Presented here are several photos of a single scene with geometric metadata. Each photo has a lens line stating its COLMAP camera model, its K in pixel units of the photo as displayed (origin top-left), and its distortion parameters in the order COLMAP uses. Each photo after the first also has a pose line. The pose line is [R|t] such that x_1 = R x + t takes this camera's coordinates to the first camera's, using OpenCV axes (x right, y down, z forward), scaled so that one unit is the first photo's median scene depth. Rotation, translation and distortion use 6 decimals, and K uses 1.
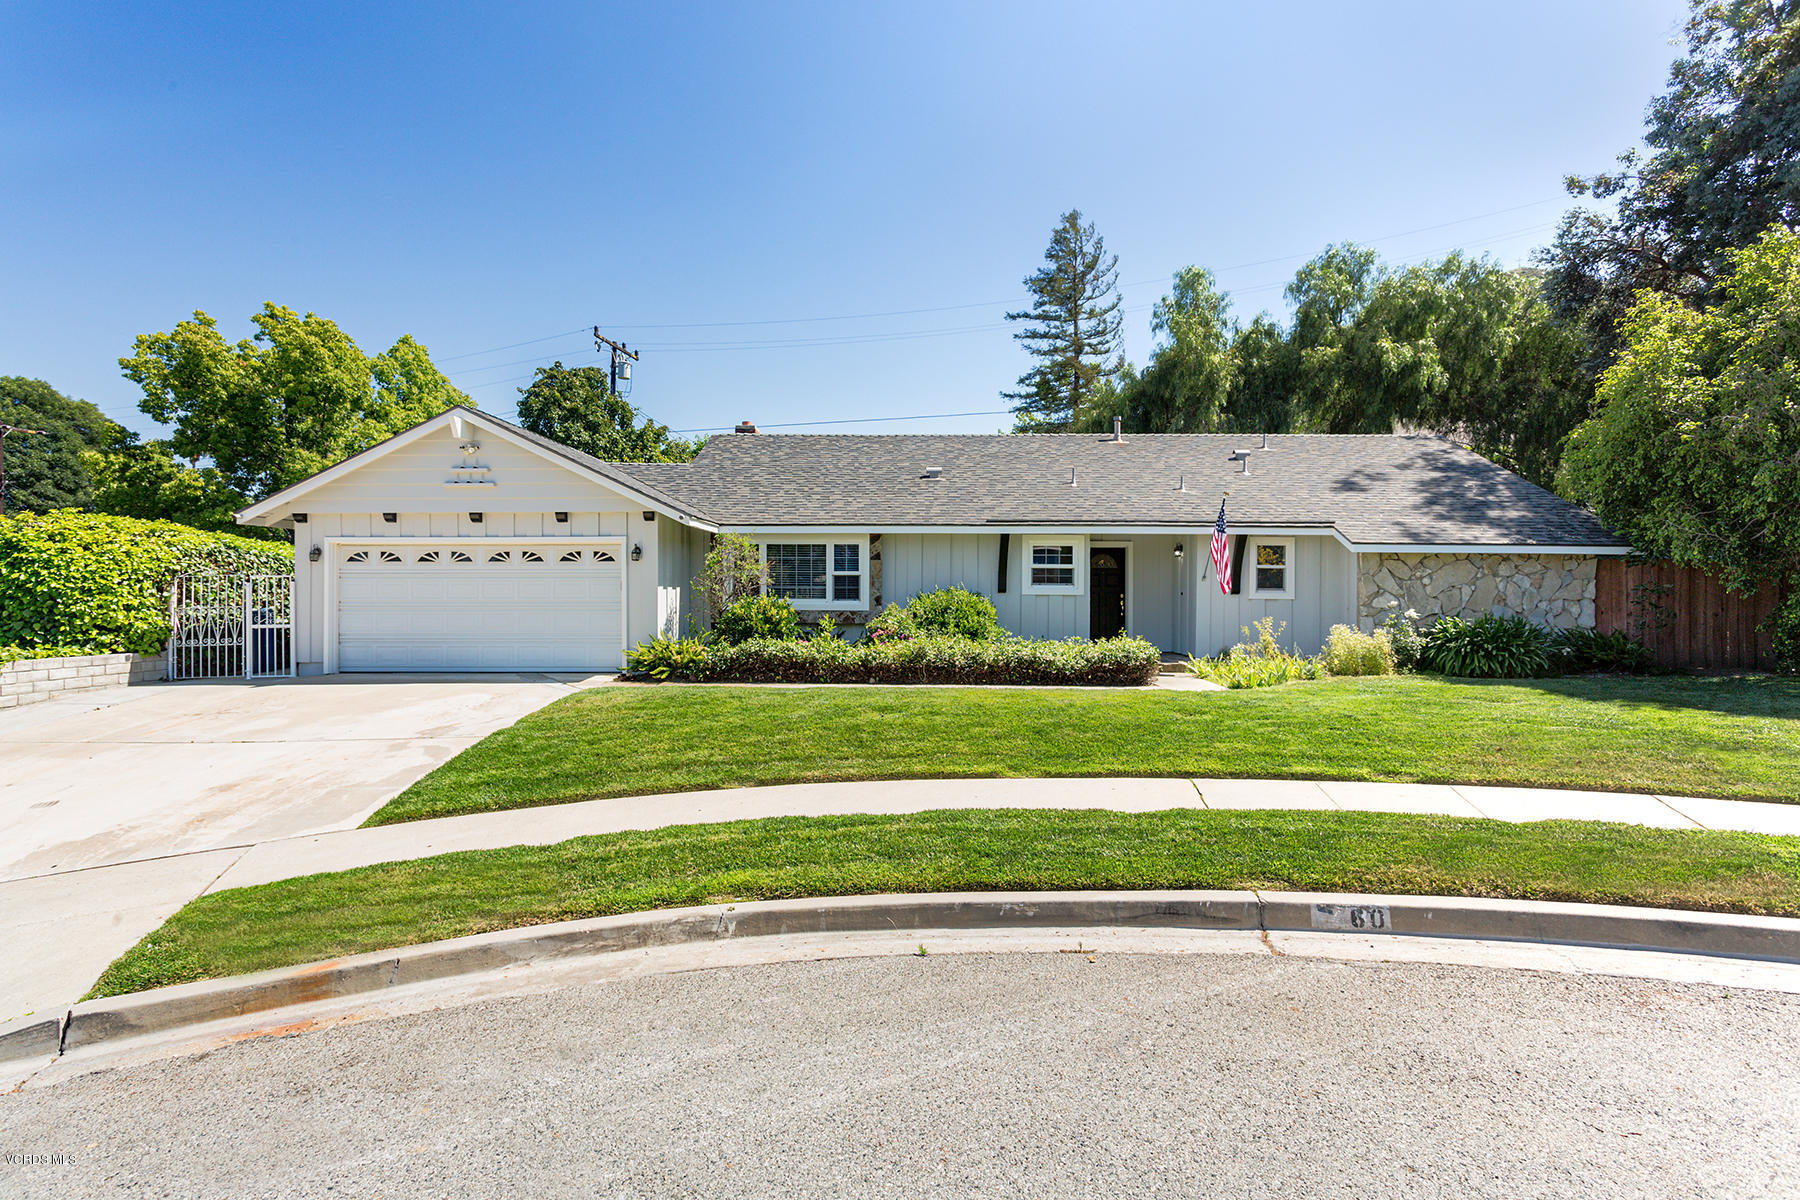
lens RADIAL K [[875.5, 0, 878.5], [0, 875.5, 598.8], [0, 0, 1]] dist [0.003744, -0.000273]
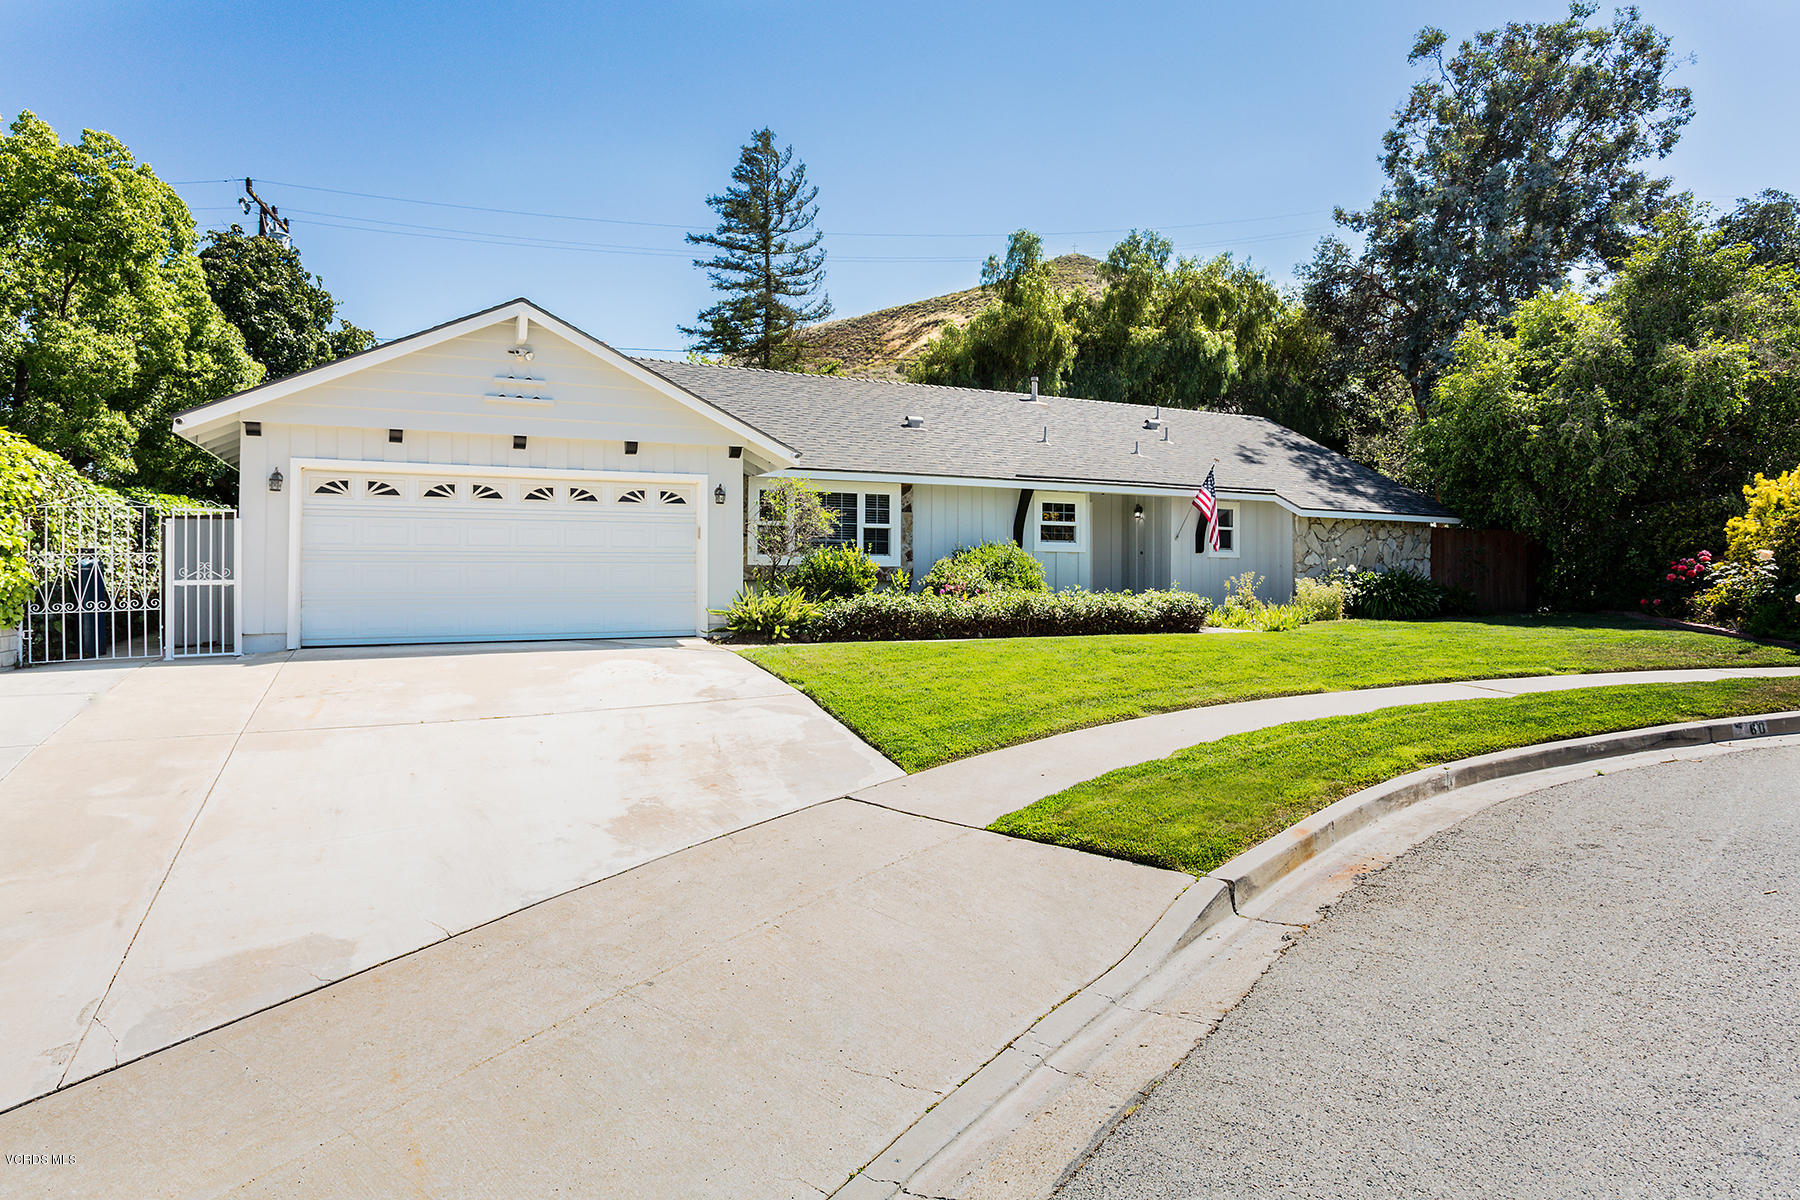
lens RADIAL K [[1069.4, 0, 897.9], [0, 1069.4, 561.0], [0, 0, 1]] dist [-0.004782, 0.001102]
pose [[0.884521, 0.006233, 0.466459, -0.539301], [0.002083, 0.999848, -0.017309, 0.027037], [-0.466496, 0.016282, 0.884373, 0.000205]]
